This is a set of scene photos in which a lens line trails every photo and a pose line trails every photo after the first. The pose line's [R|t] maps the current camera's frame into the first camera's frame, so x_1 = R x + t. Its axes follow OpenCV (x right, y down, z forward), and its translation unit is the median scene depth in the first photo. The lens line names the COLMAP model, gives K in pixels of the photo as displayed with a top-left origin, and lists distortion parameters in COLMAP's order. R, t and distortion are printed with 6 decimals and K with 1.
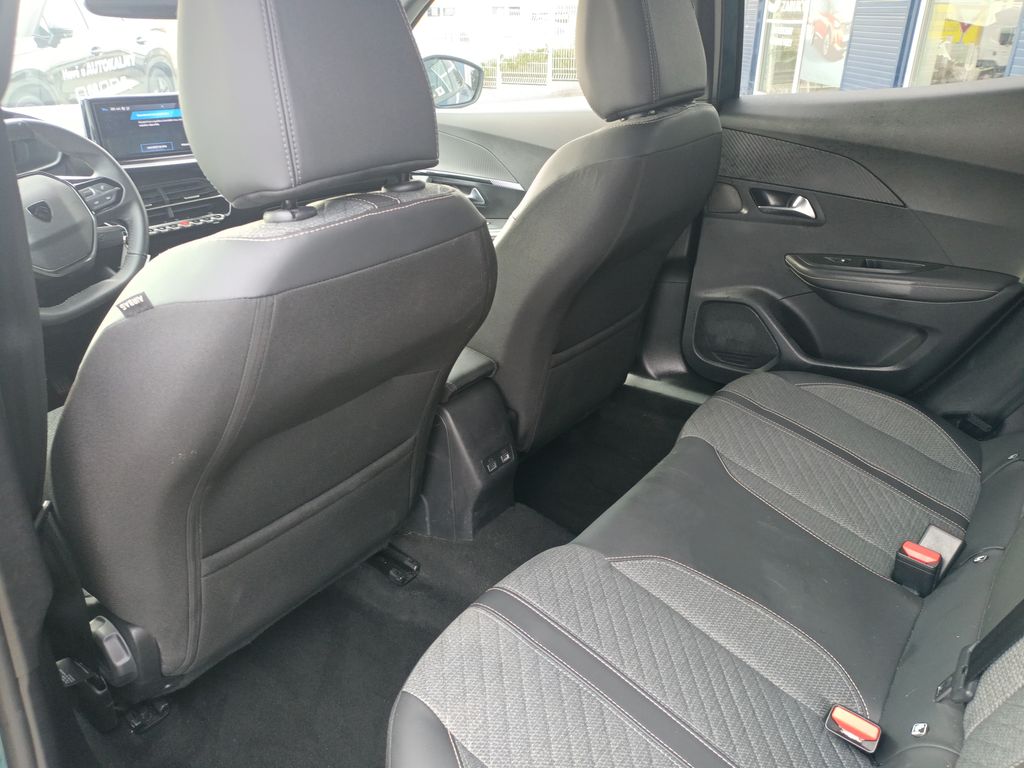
lens RADIAL K [[779.8, 0, 512.0], [0, 779.8, 384.0], [0, 0, 1]] dist [0.050037, -0.039450]
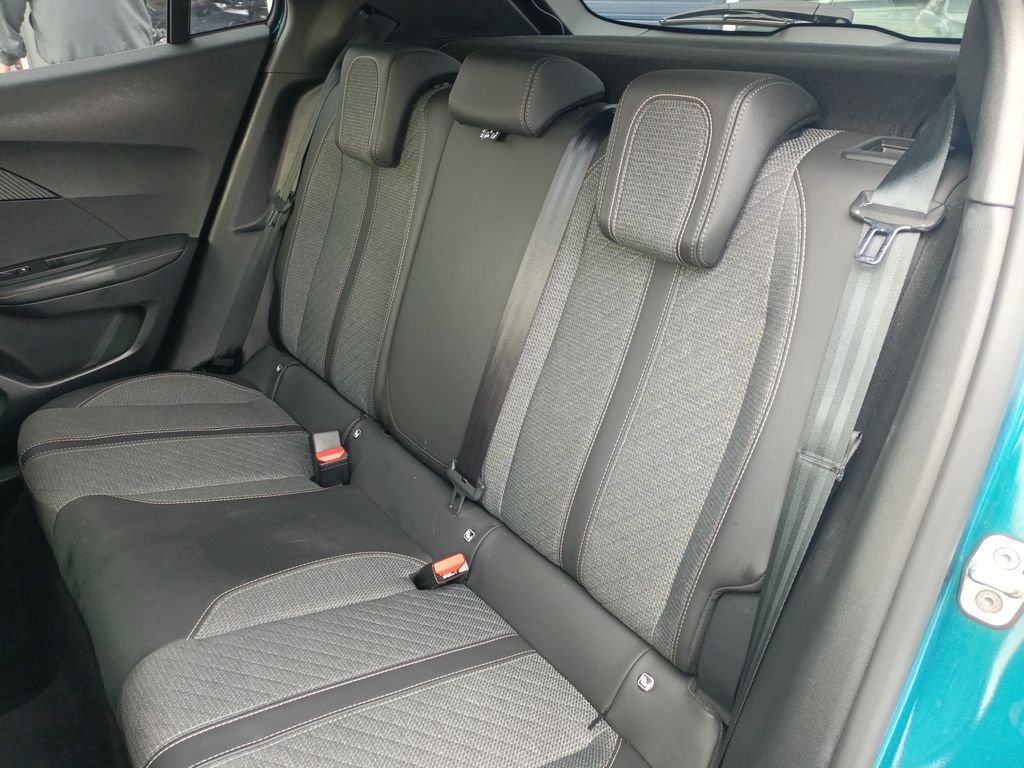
lens RADIAL K [[779.8, 0, 512.0], [0, 779.8, 384.0], [0, 0, 1]] dist [0.050037, -0.039450]
pose [[0.240500, -0.419170, 0.875475, -0.318889], [0.409059, 0.861711, 0.300208, -0.094552], [-0.880245, 0.285921, 0.378707, 0.218375]]
